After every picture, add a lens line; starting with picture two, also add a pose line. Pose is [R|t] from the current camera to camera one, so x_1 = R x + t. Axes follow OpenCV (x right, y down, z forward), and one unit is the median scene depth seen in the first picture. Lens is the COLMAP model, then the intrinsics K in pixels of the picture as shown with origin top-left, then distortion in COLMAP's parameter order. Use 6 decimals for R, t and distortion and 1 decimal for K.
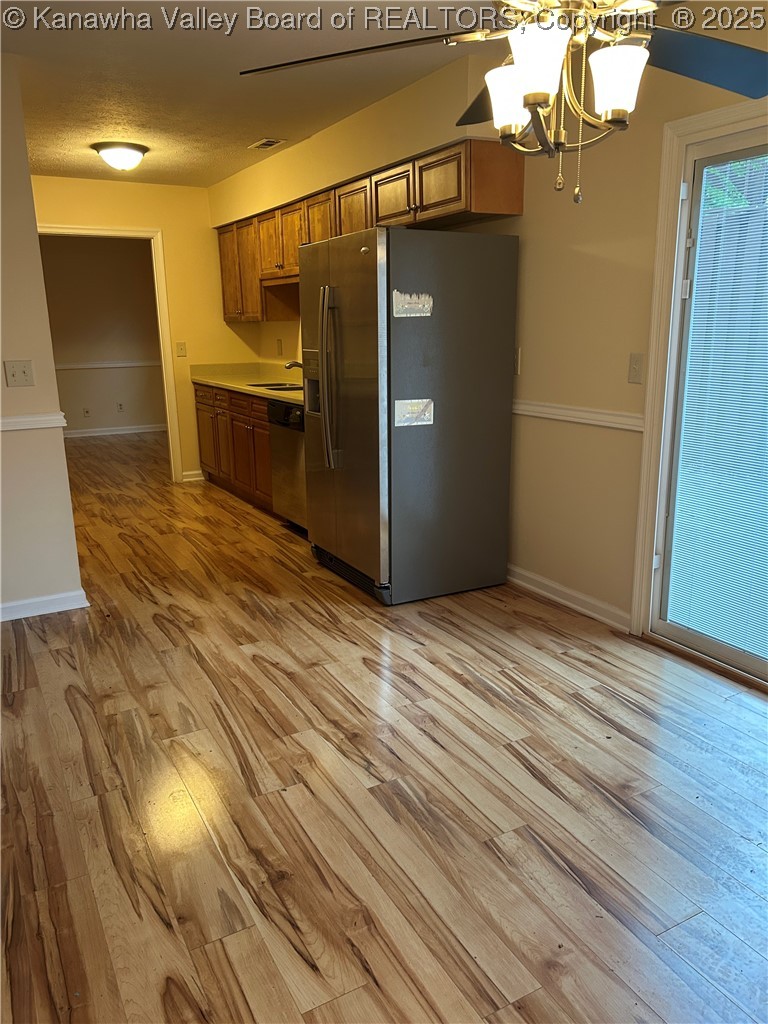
lens RADIAL K [[772.2, 0, 383.3], [0, 772.2, 508.7], [0, 0, 1]] dist [0.023592, 0.011372]
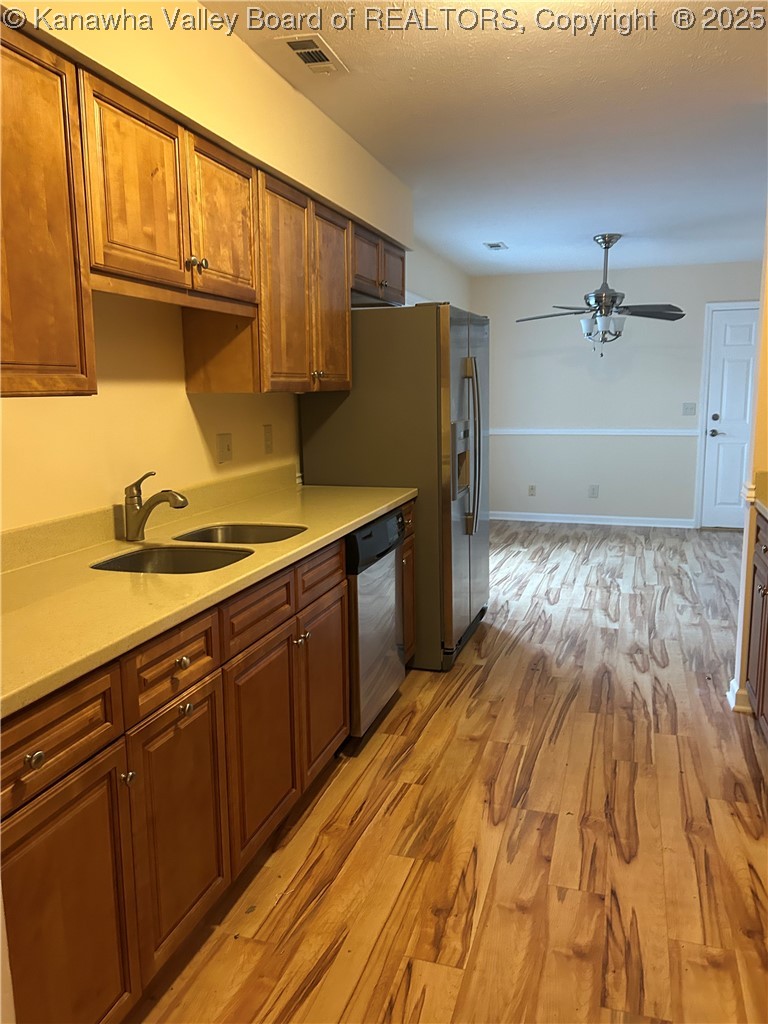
lens RADIAL K [[772.2, 0, 384.8], [0, 772.2, 517.5], [0, 0, 1]] dist [0.023592, 0.011372]
pose [[-0.685807, -0.110673, 0.719319, -0.756933], [0.186846, 0.928468, 0.320993, -0.447642], [-0.703390, 0.354541, -0.616071, 1.817473]]
